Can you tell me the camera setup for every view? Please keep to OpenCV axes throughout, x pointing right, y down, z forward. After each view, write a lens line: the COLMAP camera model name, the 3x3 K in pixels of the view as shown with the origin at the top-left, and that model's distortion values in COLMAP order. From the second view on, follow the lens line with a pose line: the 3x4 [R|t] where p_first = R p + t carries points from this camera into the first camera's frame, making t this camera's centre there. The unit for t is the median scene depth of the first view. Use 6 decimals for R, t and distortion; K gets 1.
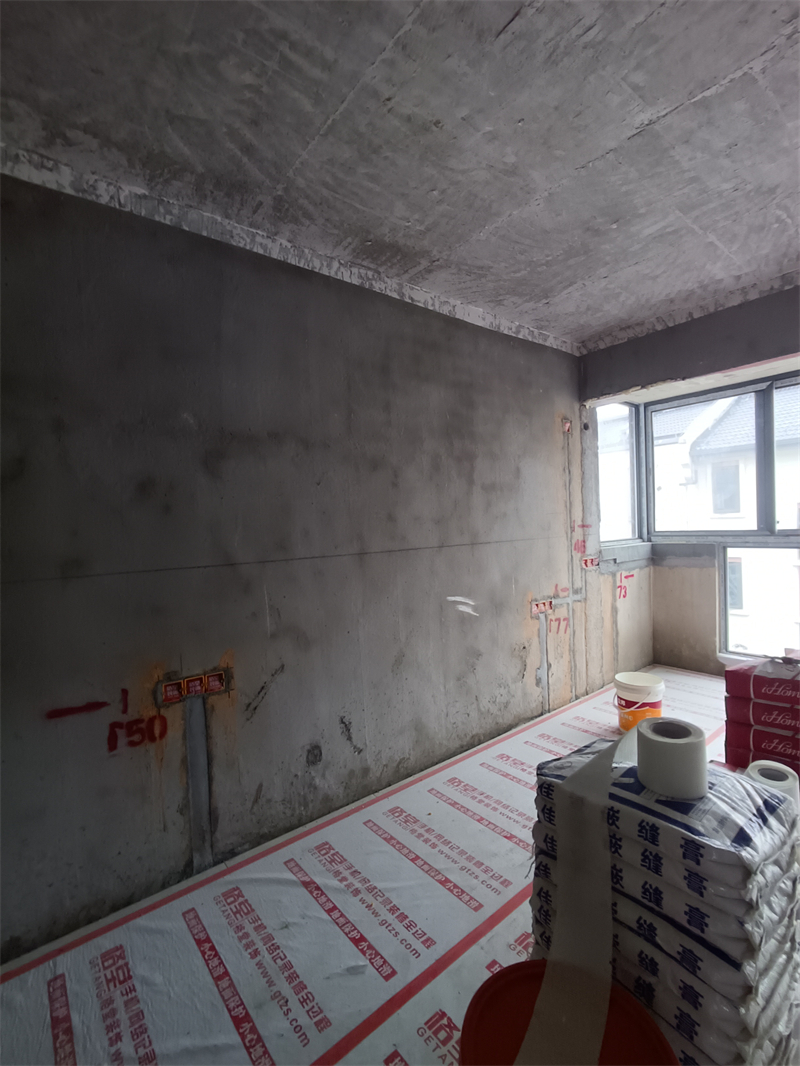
lens RADIAL K [[490.6, 0, 404.2], [0, 490.6, 537.2], [0, 0, 1]] dist [-0.006227, 0.003560]
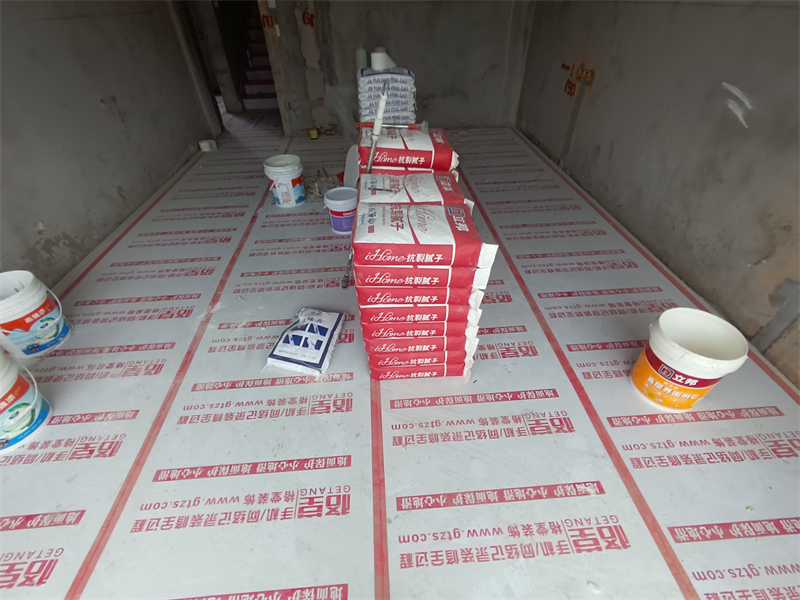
lens RADIAL K [[368.2, 0, 397.2], [0, 368.2, 303.8], [0, 0, 1]] dist [-0.006227, 0.003560]
pose [[-0.582741, 0.563807, -0.585264, 1.165266], [0.023008, 0.731343, 0.681621, -0.049701], [0.812332, 0.383743, -0.439156, 1.120065]]
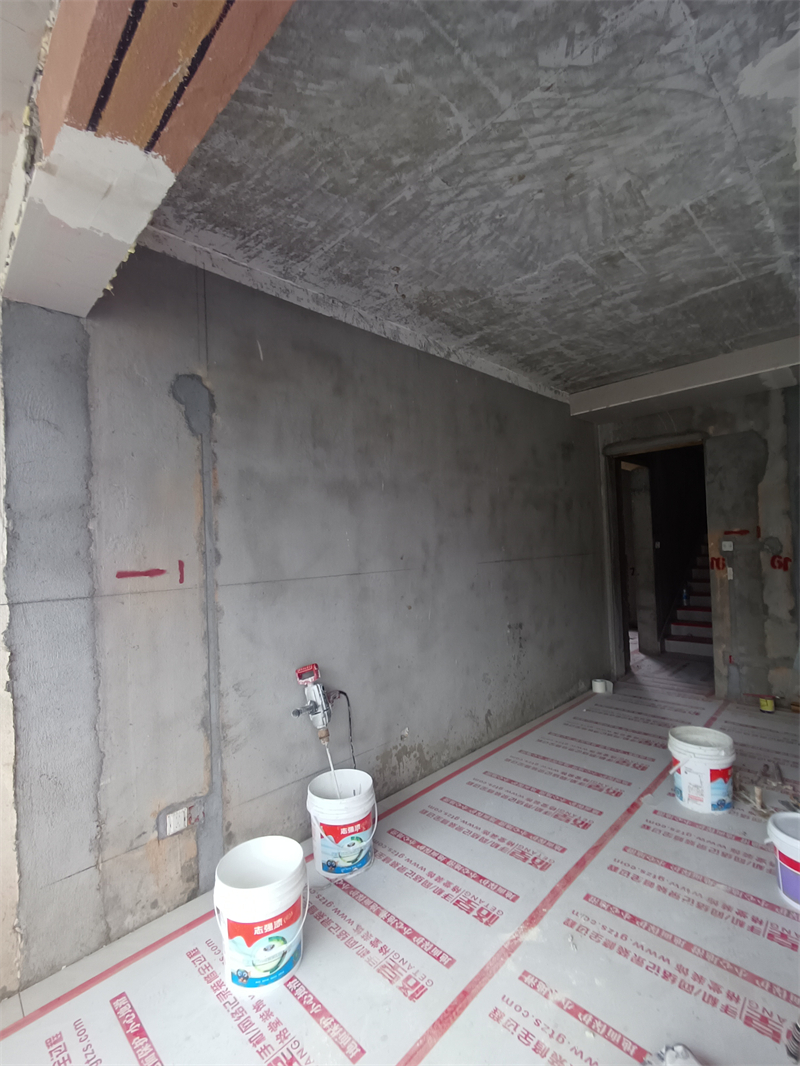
lens RADIAL K [[490.6, 0, 404.3], [0, 490.6, 537.2], [0, 0, 1]] dist [-0.006227, 0.003560]
pose [[-0.992263, 0.075465, -0.098590, 1.124732], [0.074386, 0.997123, 0.014577, -0.071695], [0.099407, 0.007130, -0.995021, 1.094226]]
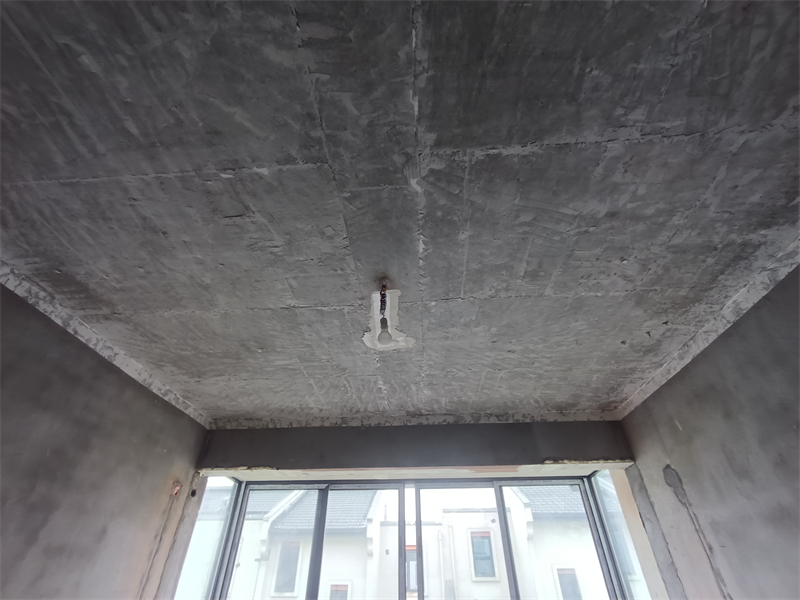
lens RADIAL K [[368.2, 0, 396.9], [0, 368.2, 303.2], [0, 0, 1]] dist [-0.006227, 0.003560]
pose [[0.681516, 0.479339, 0.552965, 0.022531], [-0.006299, 0.759434, -0.650553, -0.017519], [-0.731776, 0.439879, 0.520586, 0.044925]]
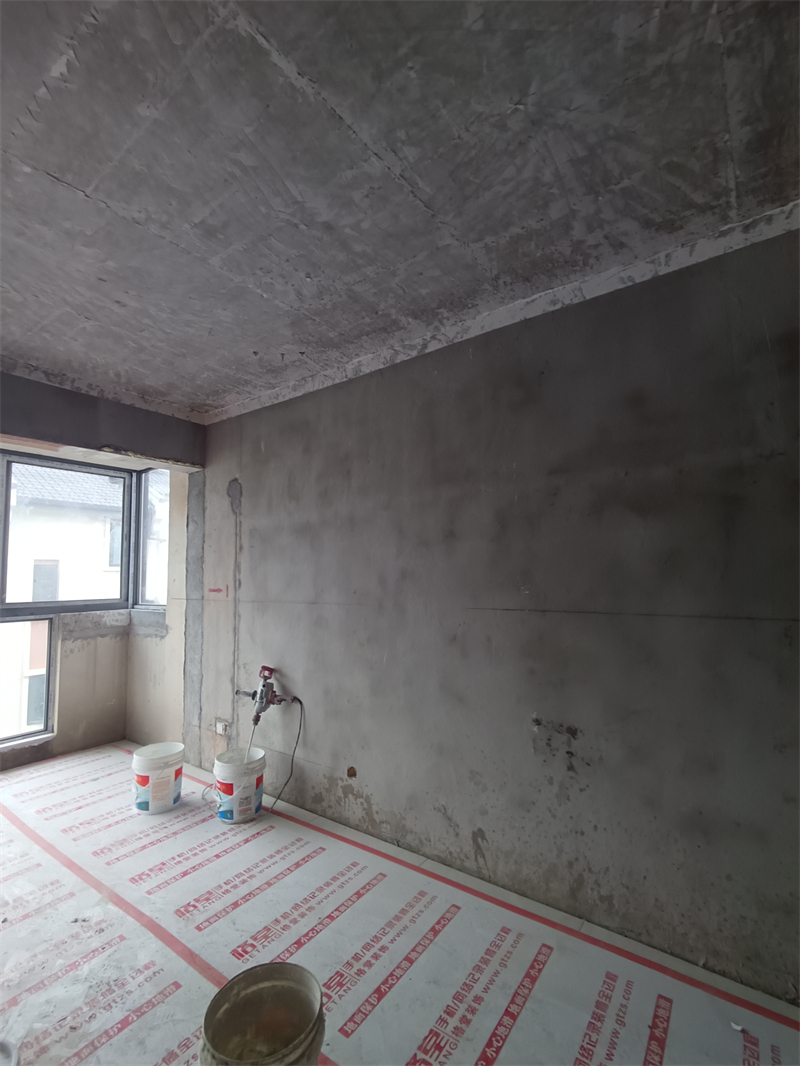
lens RADIAL K [[490.6, 0, 405.7], [0, 490.6, 538.0], [0, 0, 1]] dist [-0.006227, 0.003560]
pose [[-0.252734, 0.115545, 0.960612, -0.120850], [0.050432, 0.993067, -0.106180, -0.006742], [-0.966220, 0.021611, -0.256809, 0.122590]]
